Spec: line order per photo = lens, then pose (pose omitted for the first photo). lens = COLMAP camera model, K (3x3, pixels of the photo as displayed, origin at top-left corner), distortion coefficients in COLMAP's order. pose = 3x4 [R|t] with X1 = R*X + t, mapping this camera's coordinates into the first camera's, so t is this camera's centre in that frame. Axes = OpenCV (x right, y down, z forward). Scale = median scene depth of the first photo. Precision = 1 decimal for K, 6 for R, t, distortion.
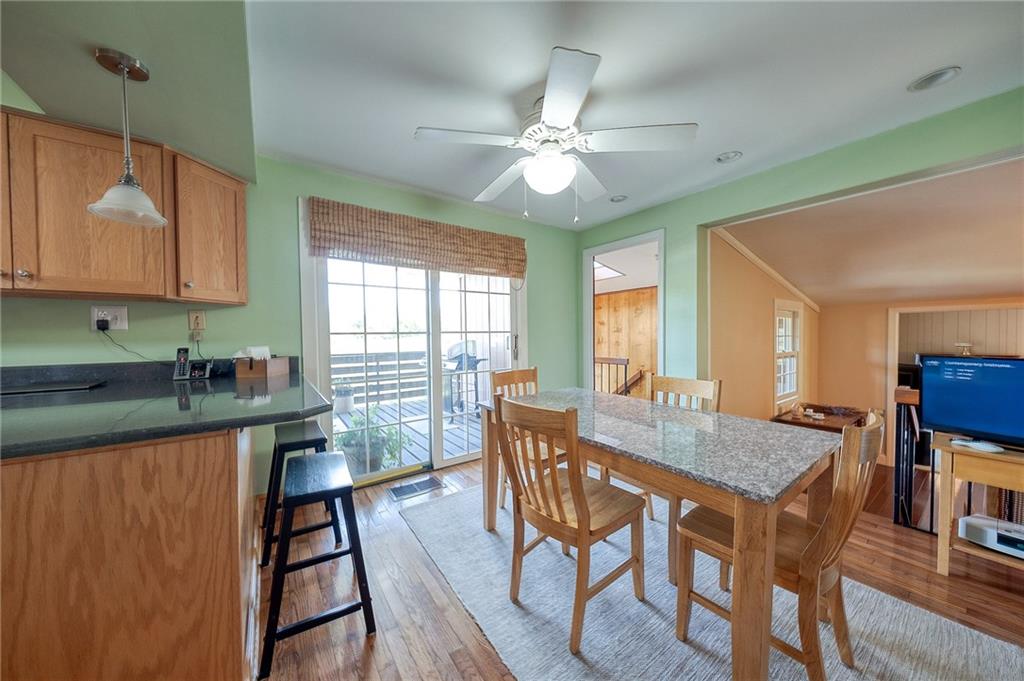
lens RADIAL K [[344.1, 0, 509.8], [0, 344.1, 341.7], [0, 0, 1]] dist [0.001280, -0.001646]
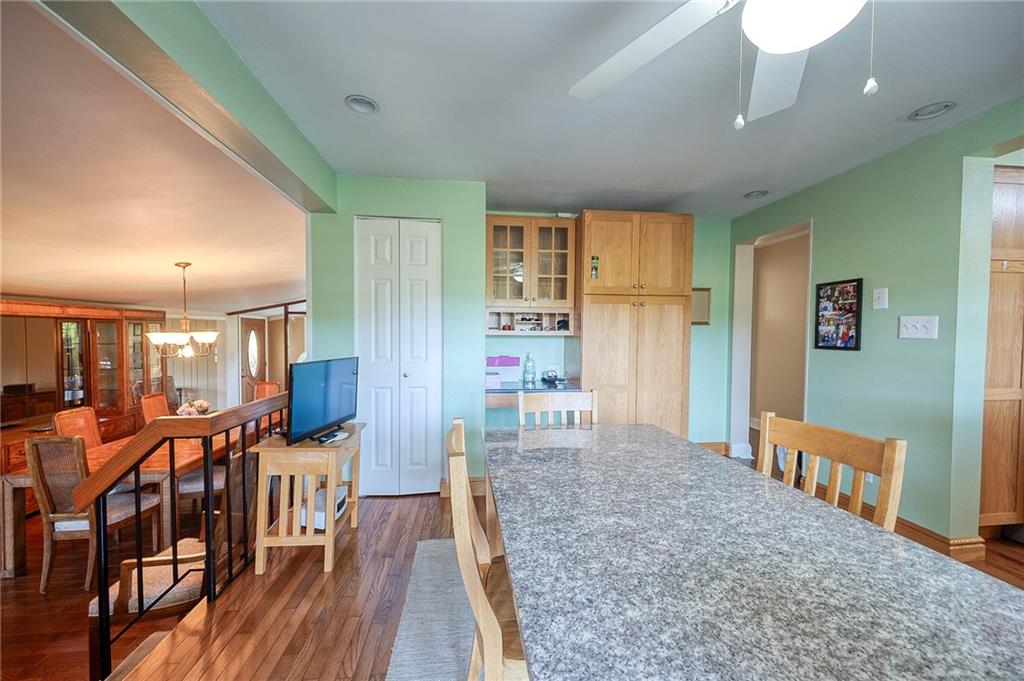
lens RADIAL K [[386.1, 0, 509.7], [0, 386.1, 341.1], [0, 0, 1]] dist [0.013943, 0.000442]
pose [[-0.878639, -0.006709, 0.477440, 0.168397], [0.011441, 0.999318, 0.035096, -0.042071], [-0.477350, 0.036299, -0.877963, 1.328348]]
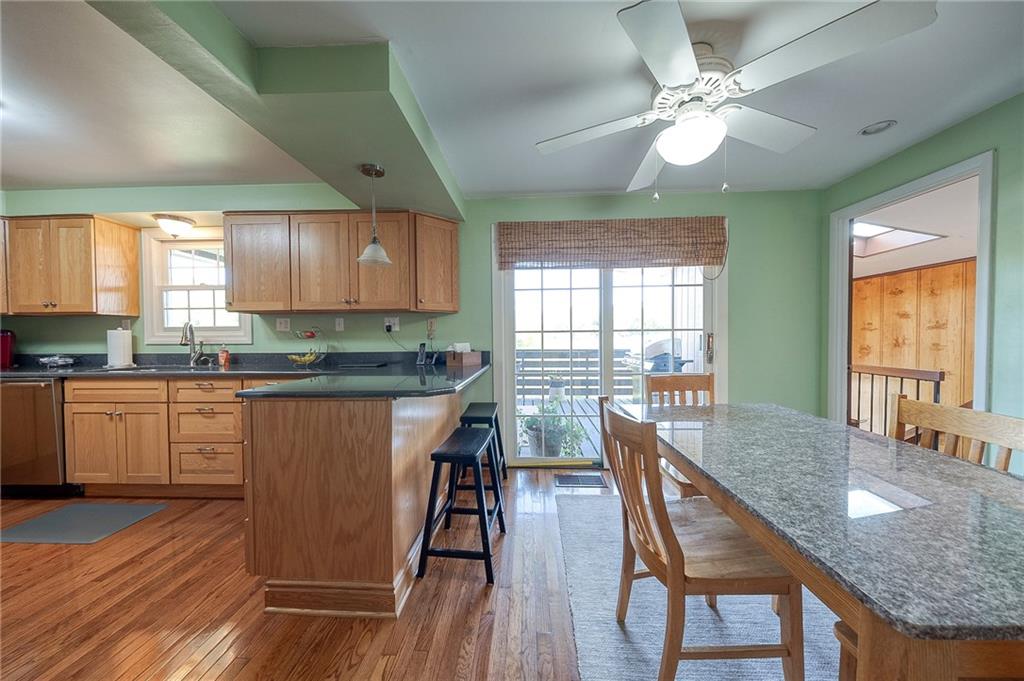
lens RADIAL K [[344.1, 0, 513.0], [0, 344.1, 341.7], [0, 0, 1]] dist [0.001280, -0.001646]
pose [[0.786571, 0.013065, -0.617361, 0.239193], [-0.009673, 0.999914, 0.008837, -0.003986], [0.617424, -0.000979, 0.786630, 0.064972]]
